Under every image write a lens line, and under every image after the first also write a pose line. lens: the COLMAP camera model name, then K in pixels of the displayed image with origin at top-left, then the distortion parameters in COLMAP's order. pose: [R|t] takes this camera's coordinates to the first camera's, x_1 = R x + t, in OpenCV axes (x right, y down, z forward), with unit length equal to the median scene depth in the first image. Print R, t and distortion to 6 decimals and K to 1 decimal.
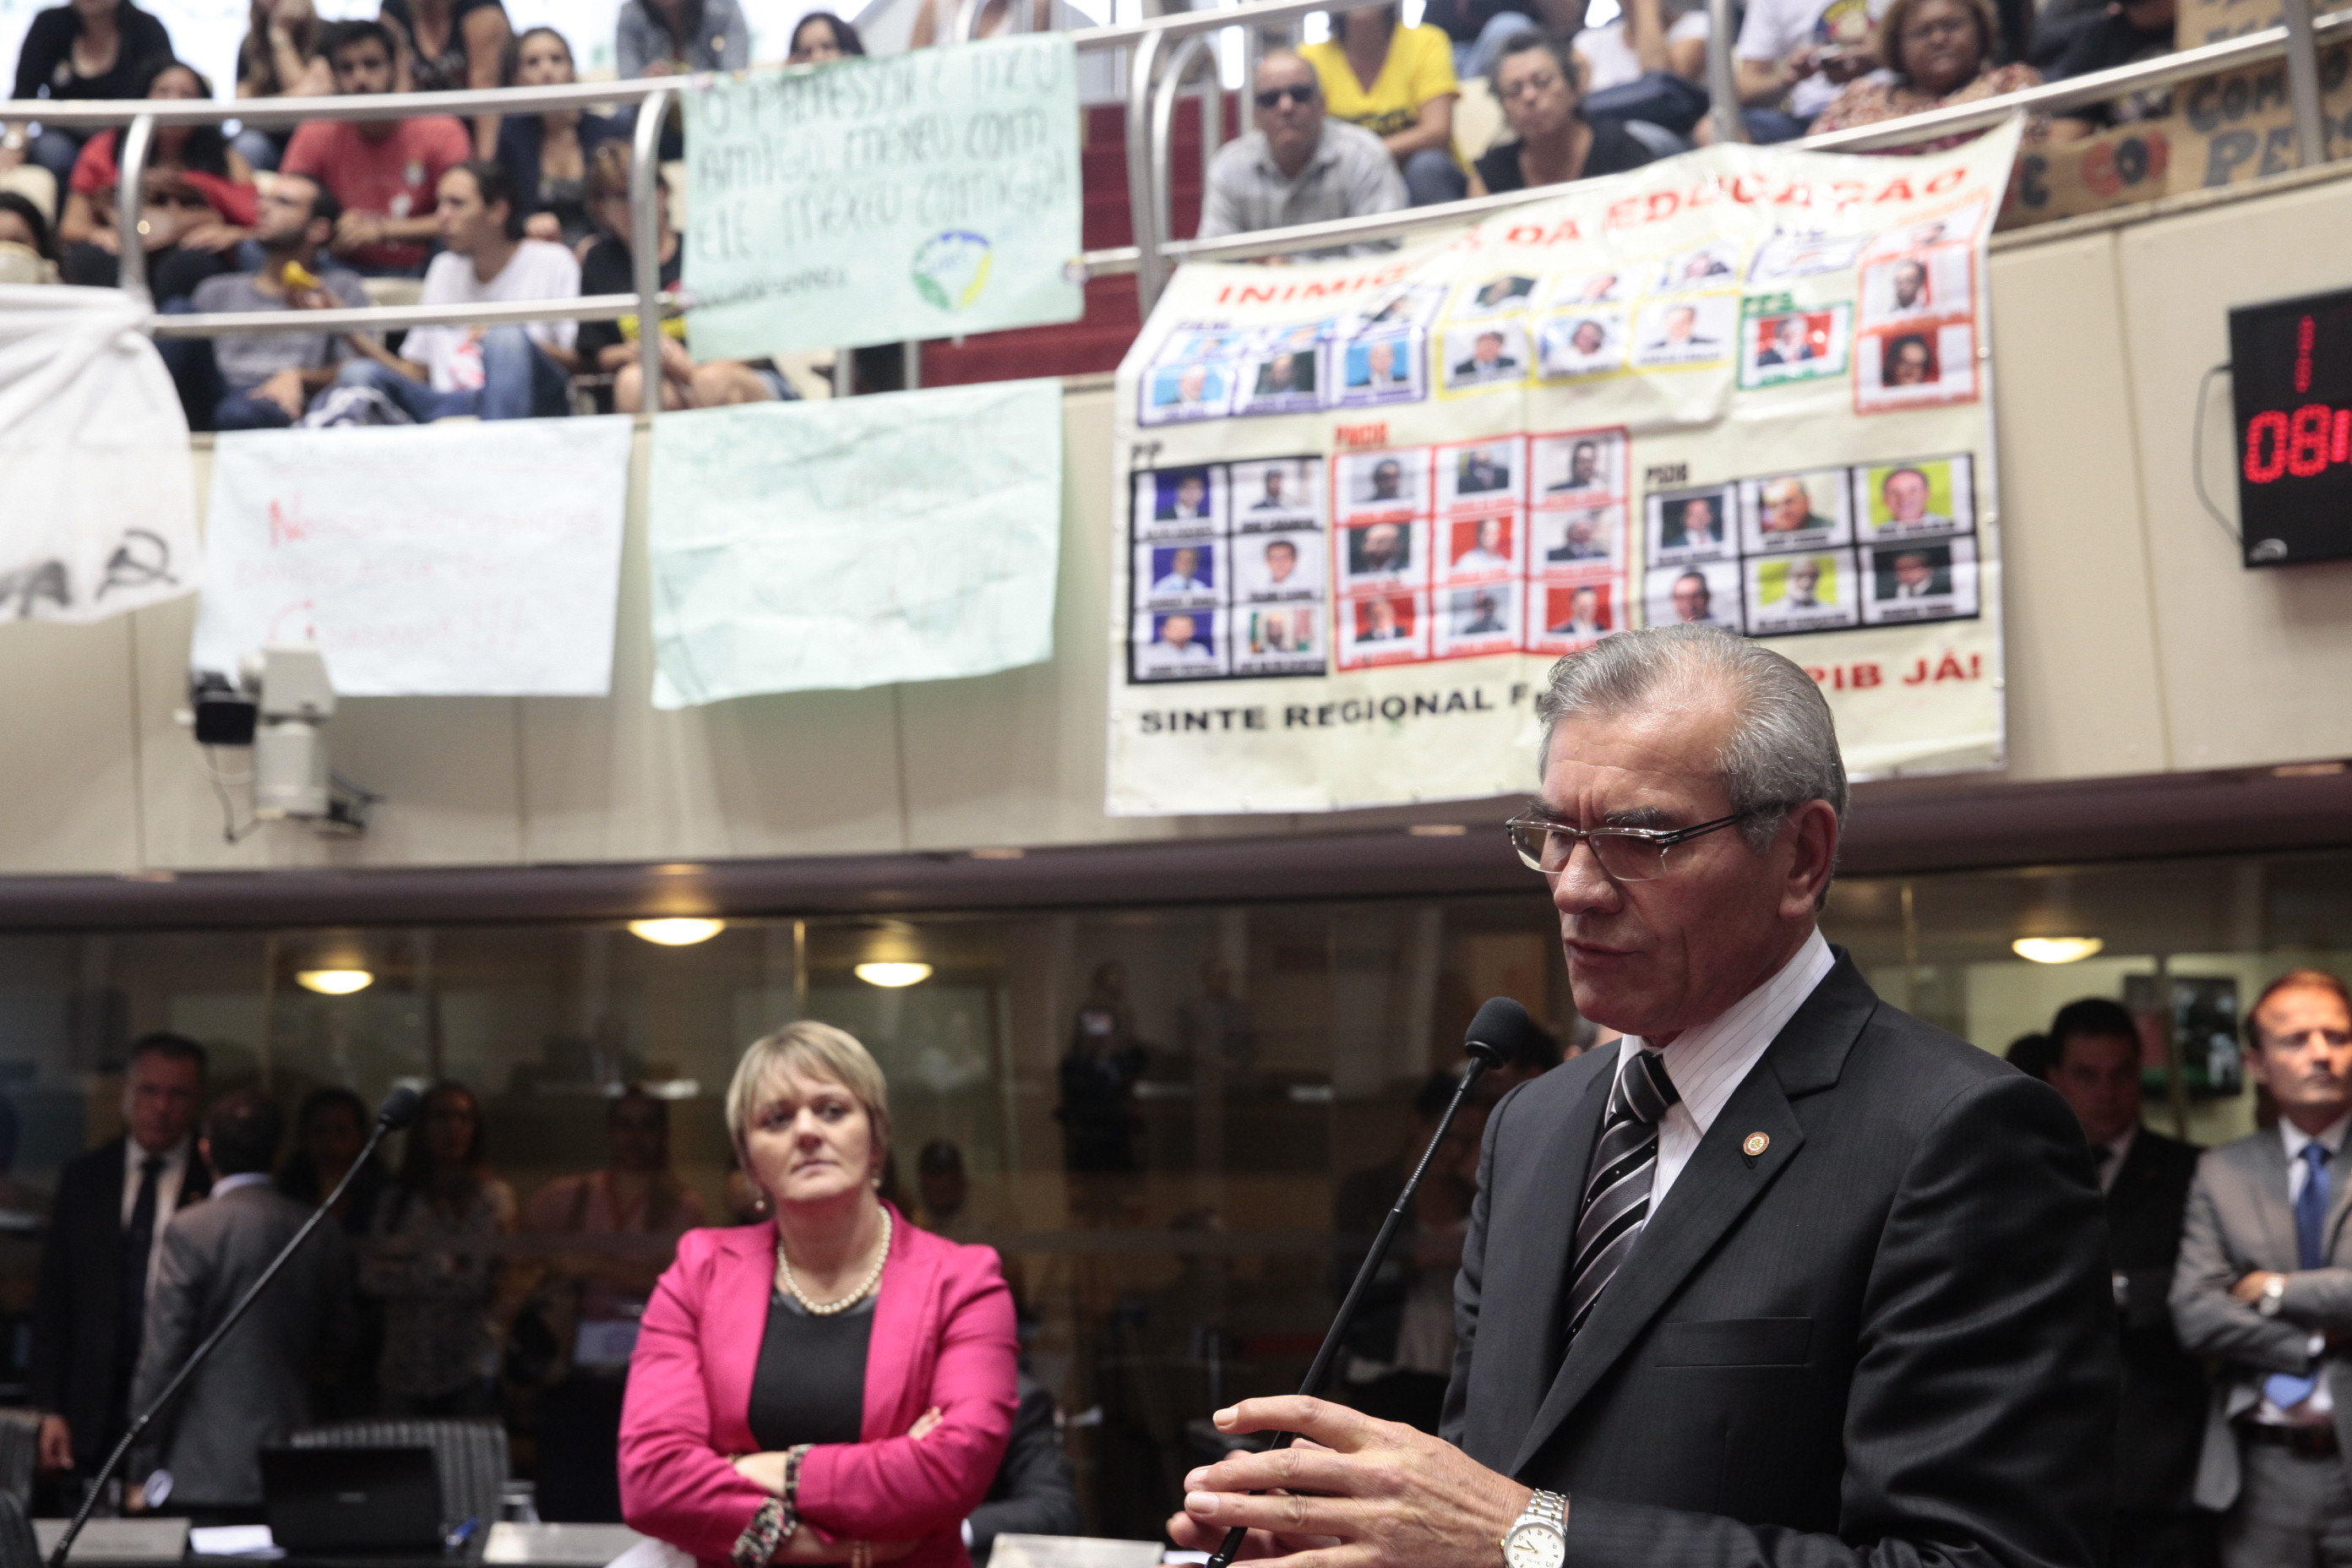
lens RADIAL K [[3318.0, 0, 1170.8], [0, 3318.0, 802.4], [0, 0, 1]] dist [0.115559, 0.000000]
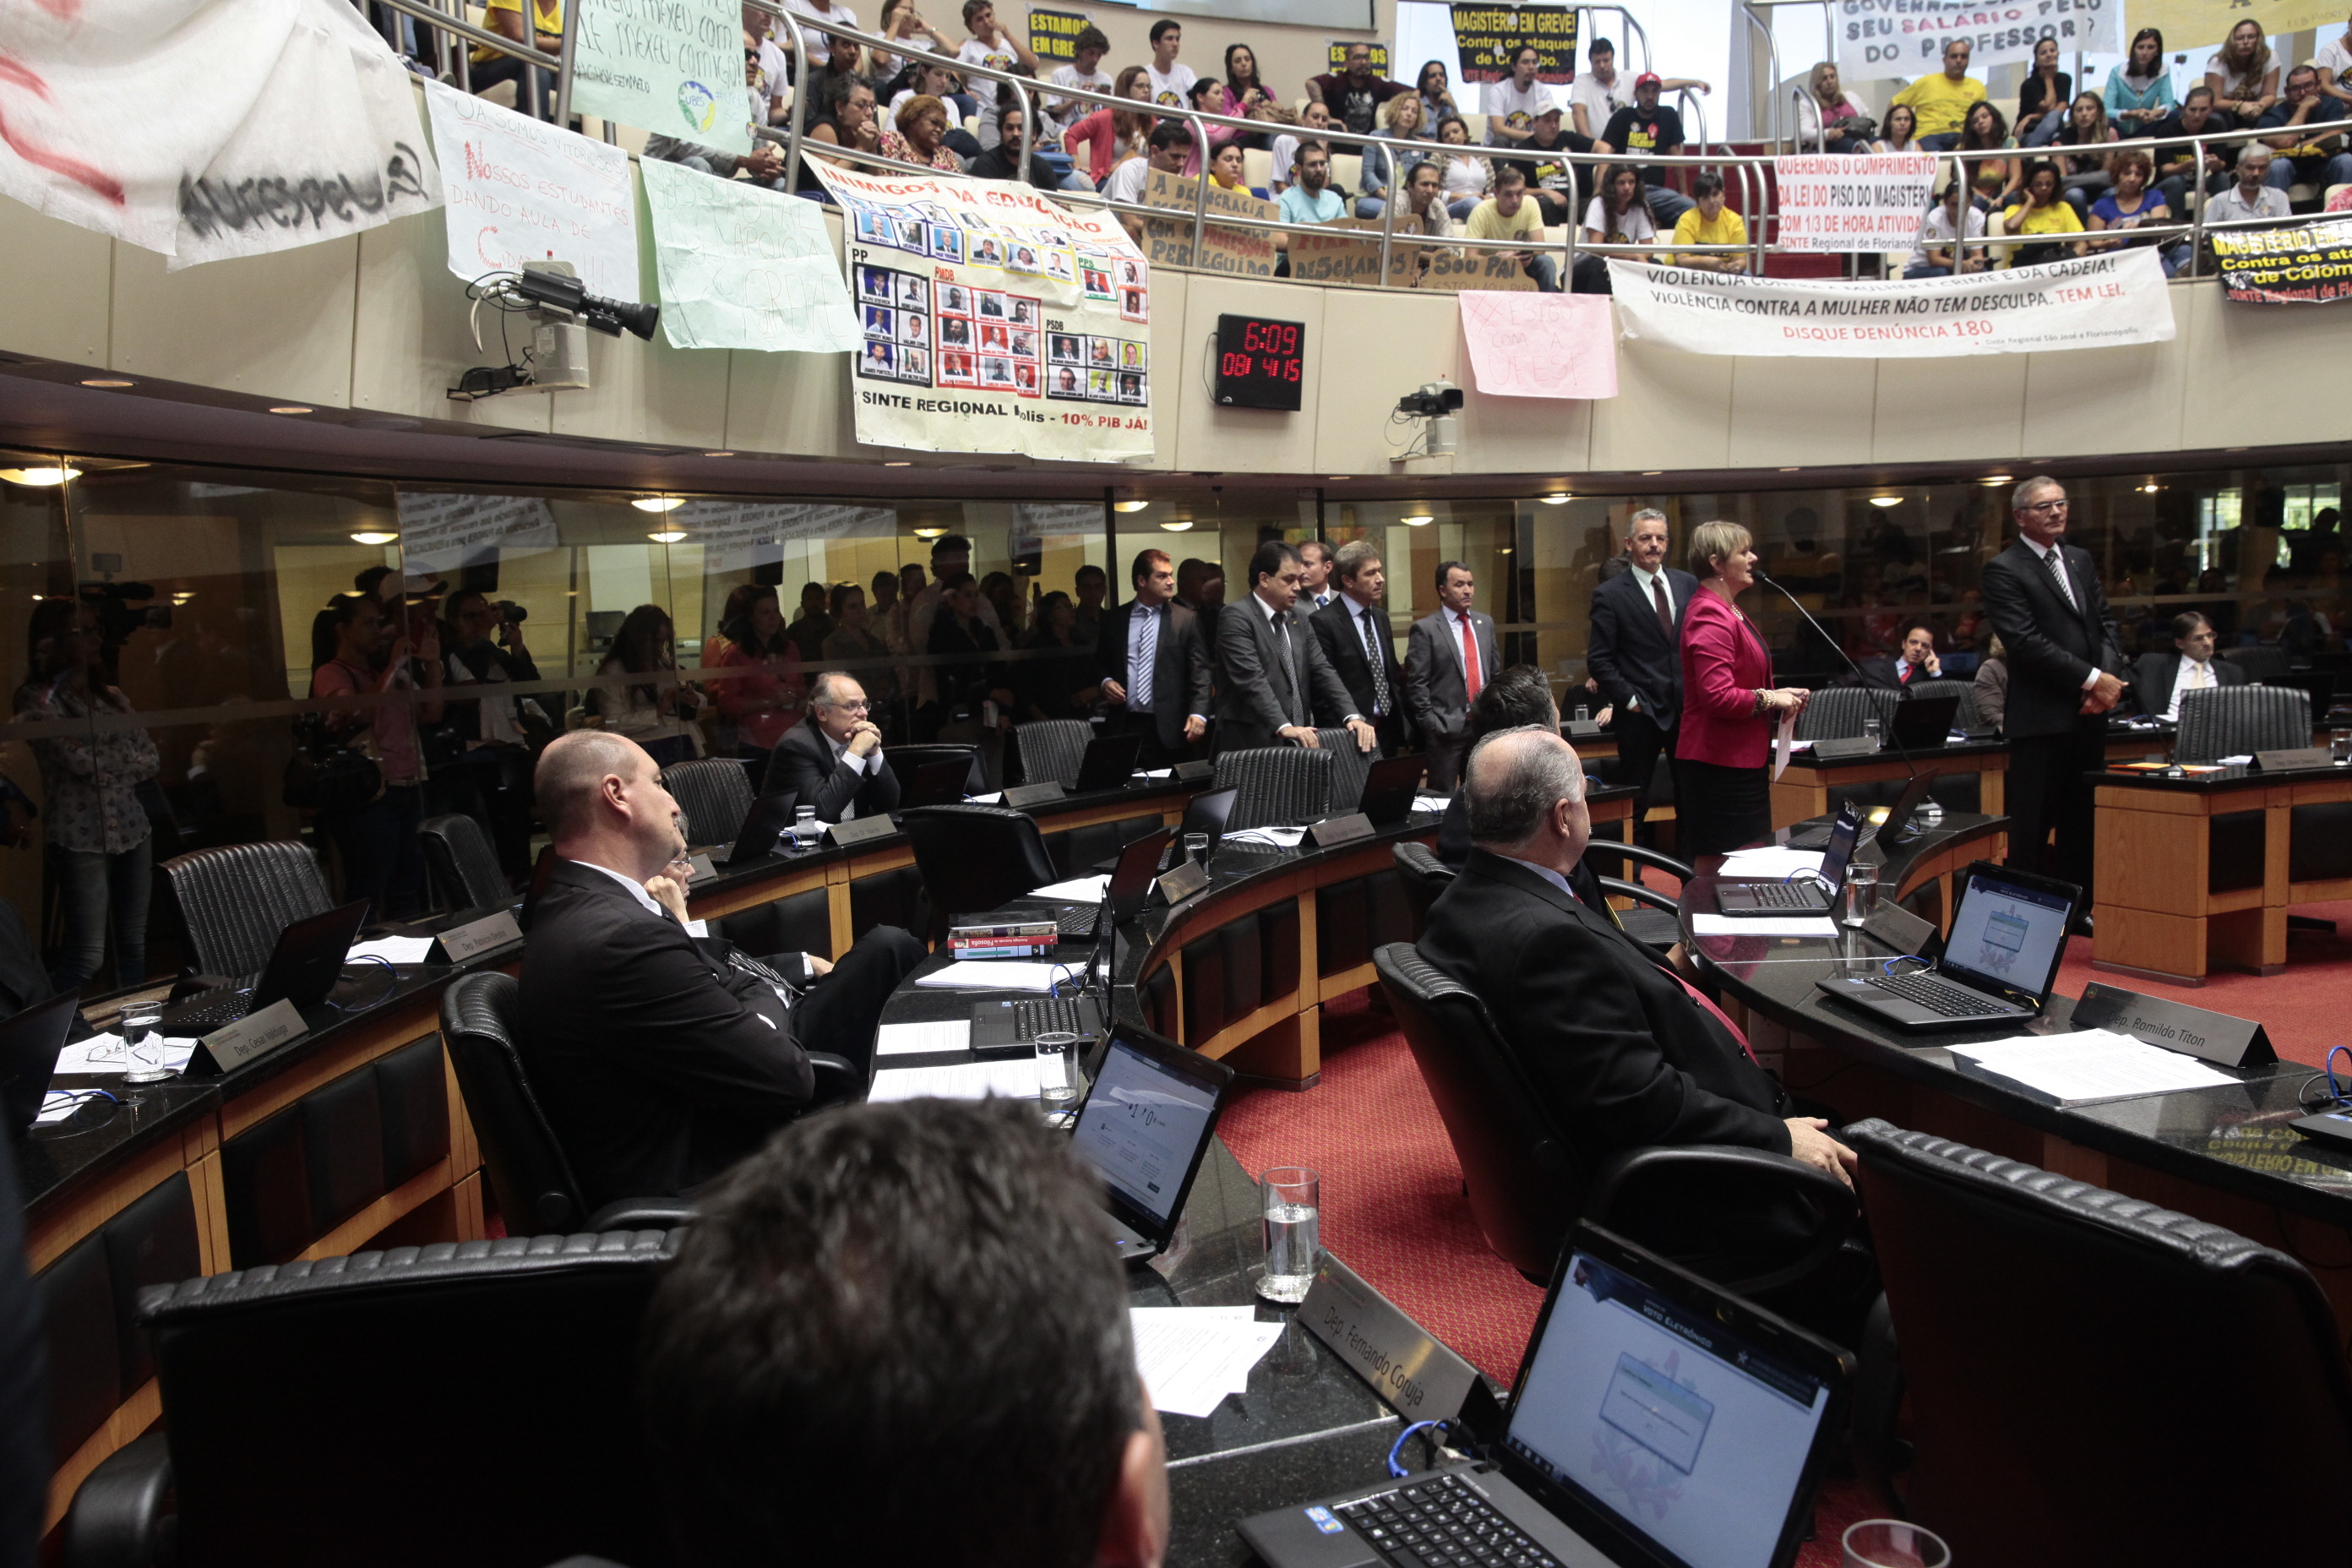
lens RADIAL K [[1800.6, 0, 1169.7], [0, 1800.6, 797.2], [0, 0, 1]] dist [-0.087631, 0.097382]
pose [[0.139531, -0.102758, 0.984872, -1.050997], [-0.059315, 0.991948, 0.111899, 0.081498], [-0.988440, -0.074032, 0.132312, 0.674521]]
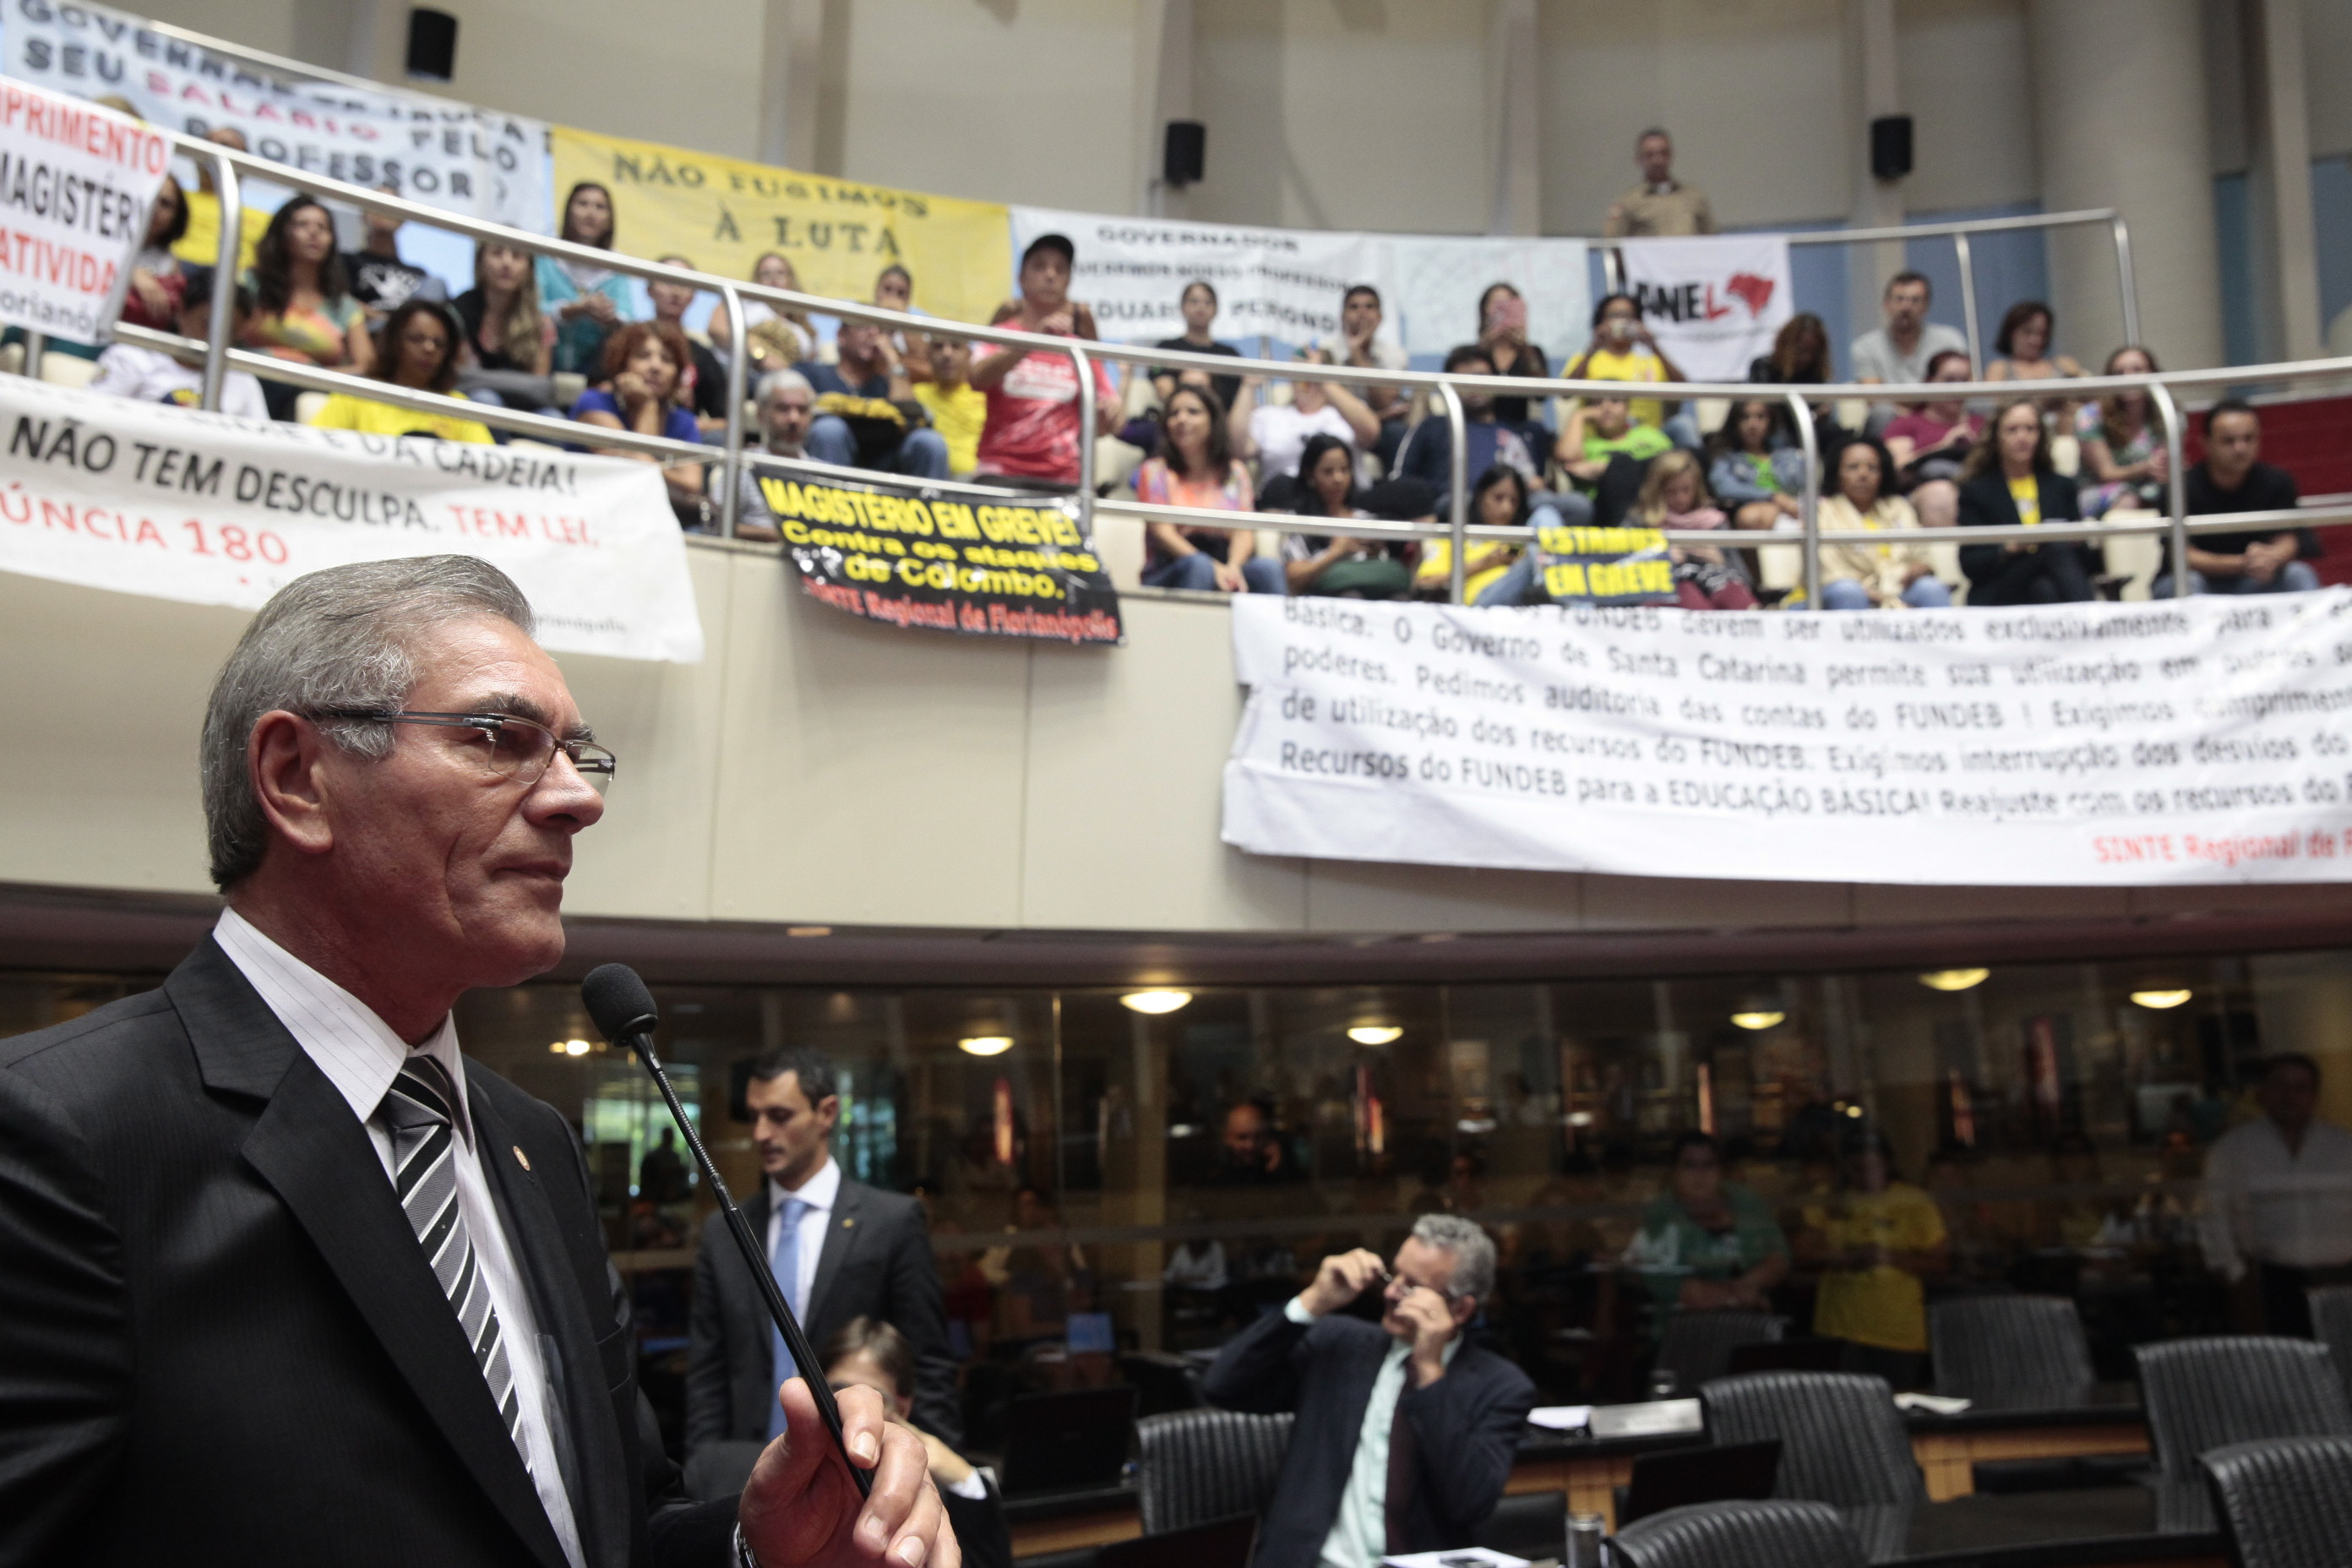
lens RADIAL K [[2180.8, 0, 1163.0], [0, 2180.8, 779.6], [0, 0, 1]] dist [0.031535, 0.000000]
pose [[-0.607703, 0.159436, 0.777995, -0.149386], [-0.046451, 0.970827, -0.235238, 0.039292], [-0.792804, -0.179094, -0.582569, 0.389313]]
